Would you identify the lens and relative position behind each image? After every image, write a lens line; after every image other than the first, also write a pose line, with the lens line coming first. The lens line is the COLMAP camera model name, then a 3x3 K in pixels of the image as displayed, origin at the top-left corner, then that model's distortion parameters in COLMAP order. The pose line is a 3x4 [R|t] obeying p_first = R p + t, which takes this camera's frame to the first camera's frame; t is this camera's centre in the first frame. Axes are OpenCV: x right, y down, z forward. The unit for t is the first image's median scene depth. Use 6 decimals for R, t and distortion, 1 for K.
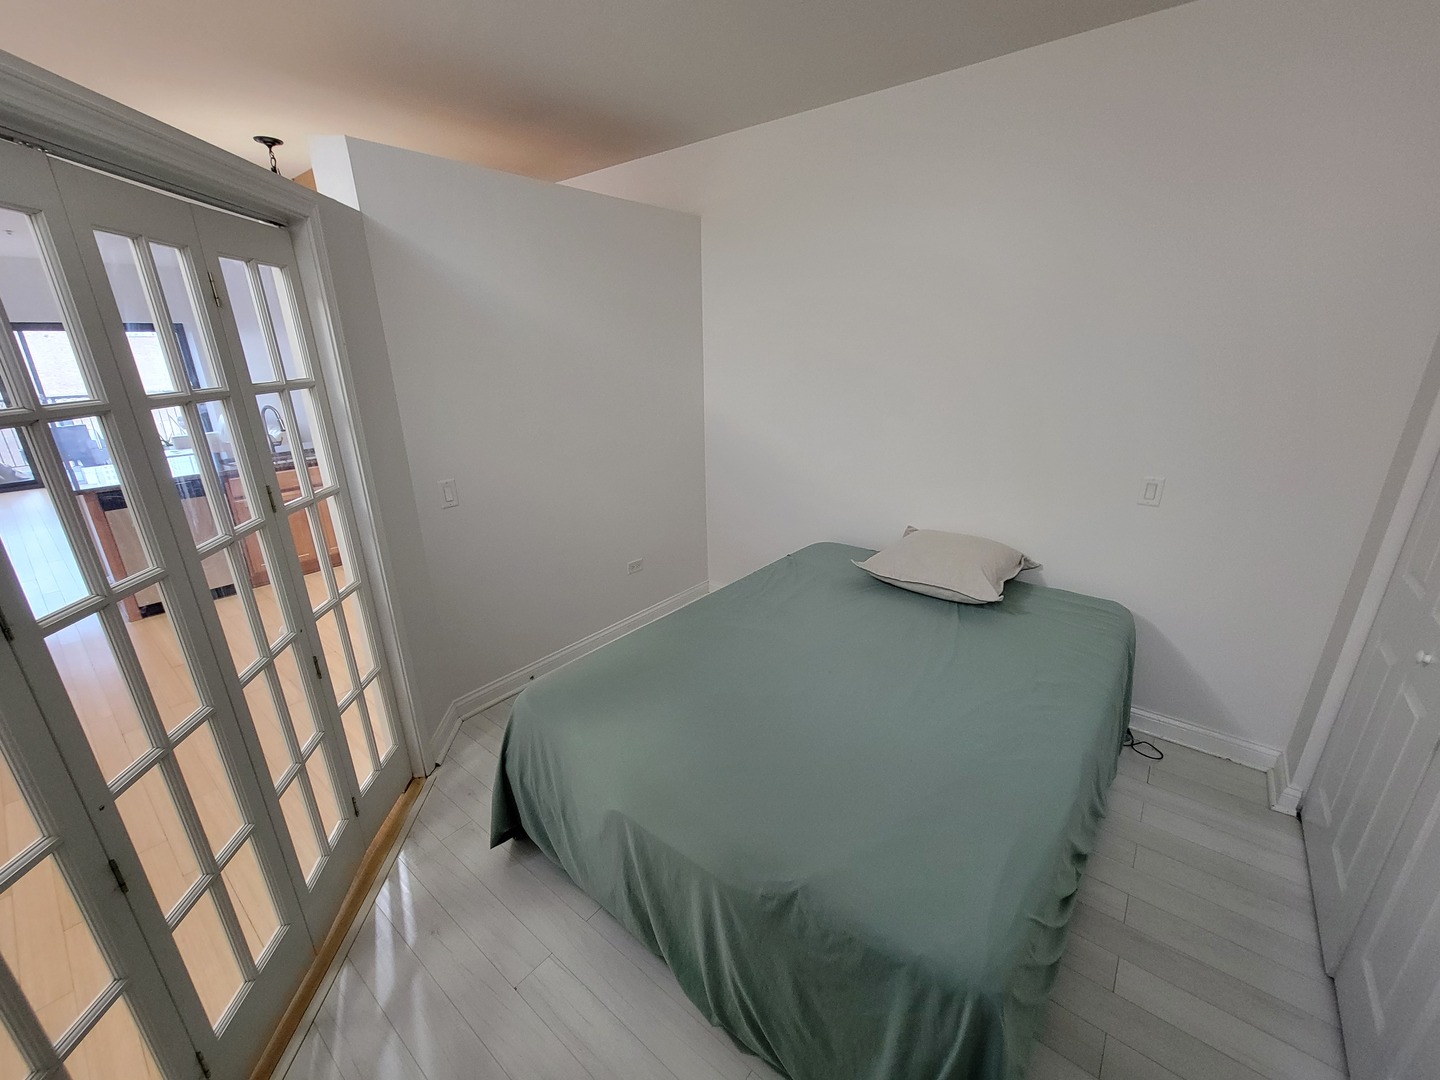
lens RADIAL K [[584.4, 0, 718.9], [0, 584.4, 544.5], [0, 0, 1]] dist [-0.000421, 0.000099]
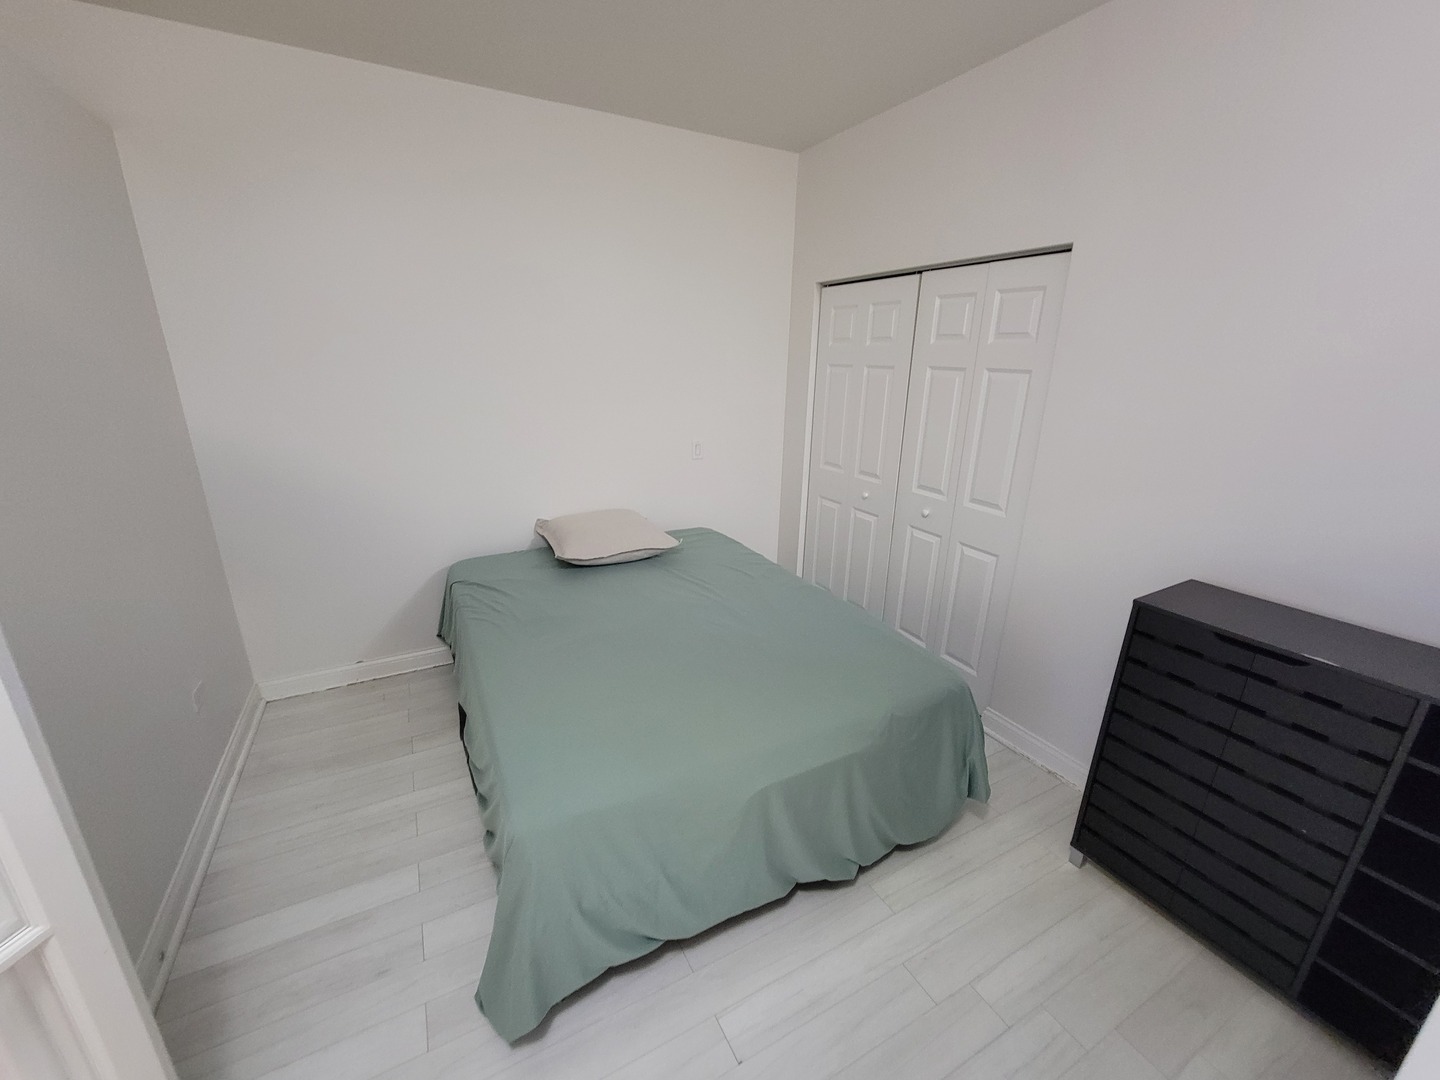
lens RADIAL K [[584.4, 0, 718.9], [0, 584.4, 544.5], [0, 0, 1]] dist [-0.000421, 0.000099]
pose [[0.382344, -0.262915, 0.885827, -0.599183], [0.279255, 0.946716, 0.160454, -0.080556], [-0.880812, 0.186023, 0.435392, 0.323013]]
